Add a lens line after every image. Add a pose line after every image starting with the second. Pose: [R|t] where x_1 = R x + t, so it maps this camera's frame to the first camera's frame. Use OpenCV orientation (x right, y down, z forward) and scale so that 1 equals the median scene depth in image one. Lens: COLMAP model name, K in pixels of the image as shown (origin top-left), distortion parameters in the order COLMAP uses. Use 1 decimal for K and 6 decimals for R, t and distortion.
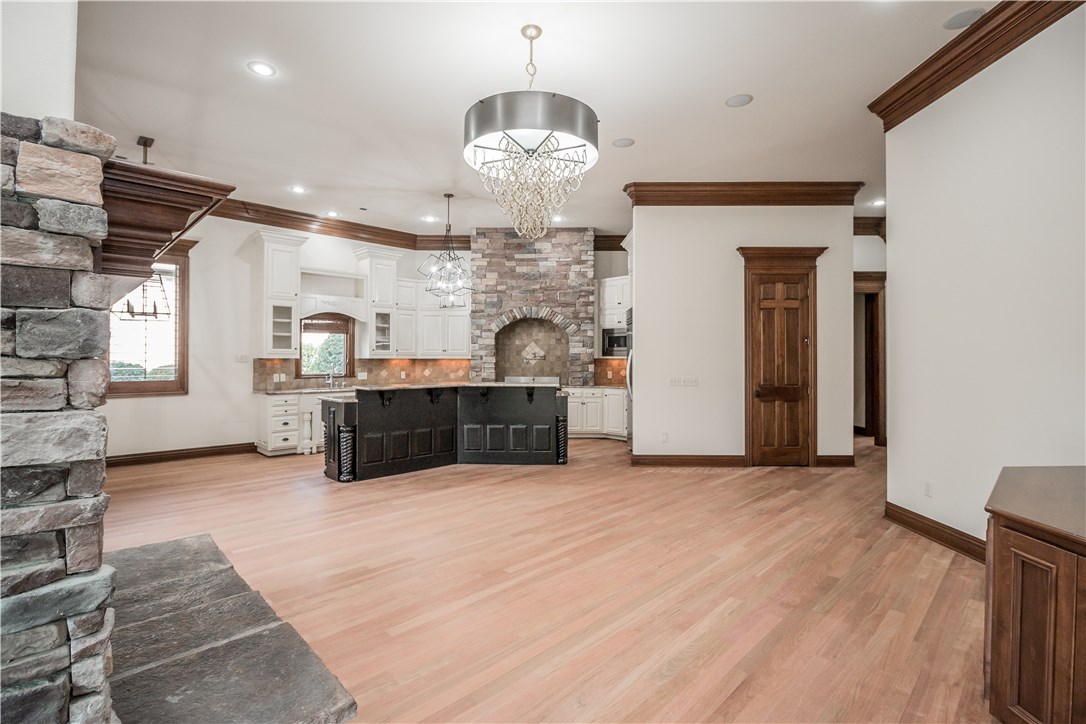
lens RADIAL K [[511.2, 0, 542.4], [0, 511.2, 360.0], [0, 0, 1]] dist [-0.005331, -0.006841]
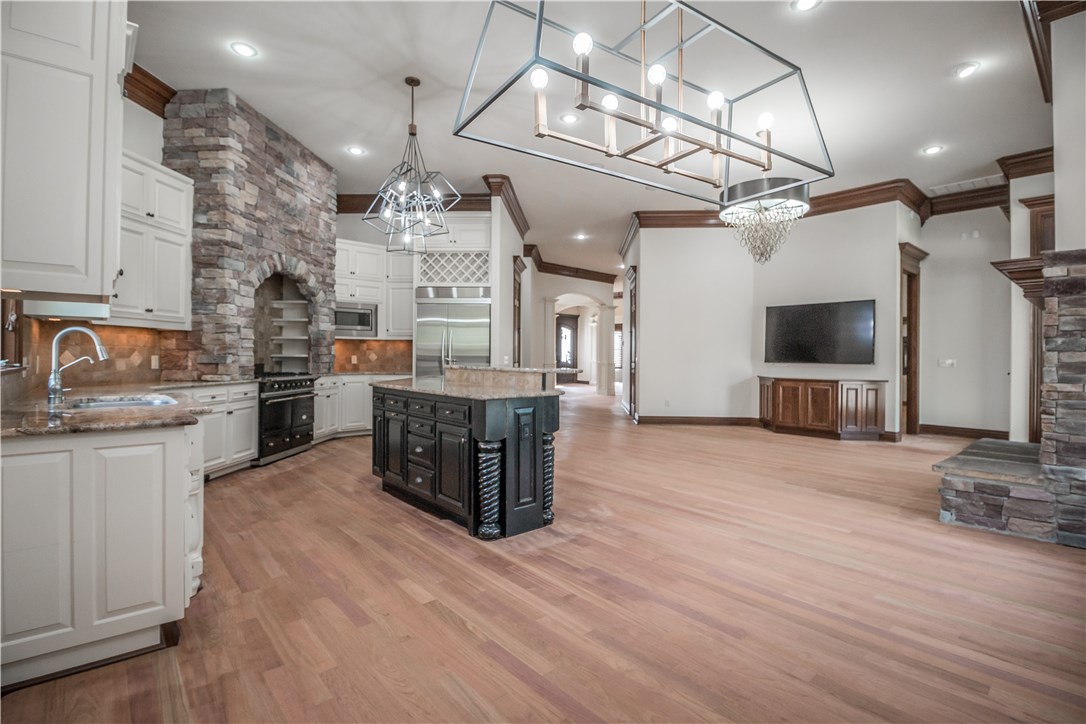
lens RADIAL K [[511.2, 0, 554.1], [0, 511.2, 351.9], [0, 0, 1]] dist [-0.005331, -0.006841]
pose [[0.045291, 0.006002, 0.998956, -0.661218], [-0.003604, 0.999976, -0.005844, 0.021770], [-0.998967, -0.003335, 0.045312, 0.630471]]
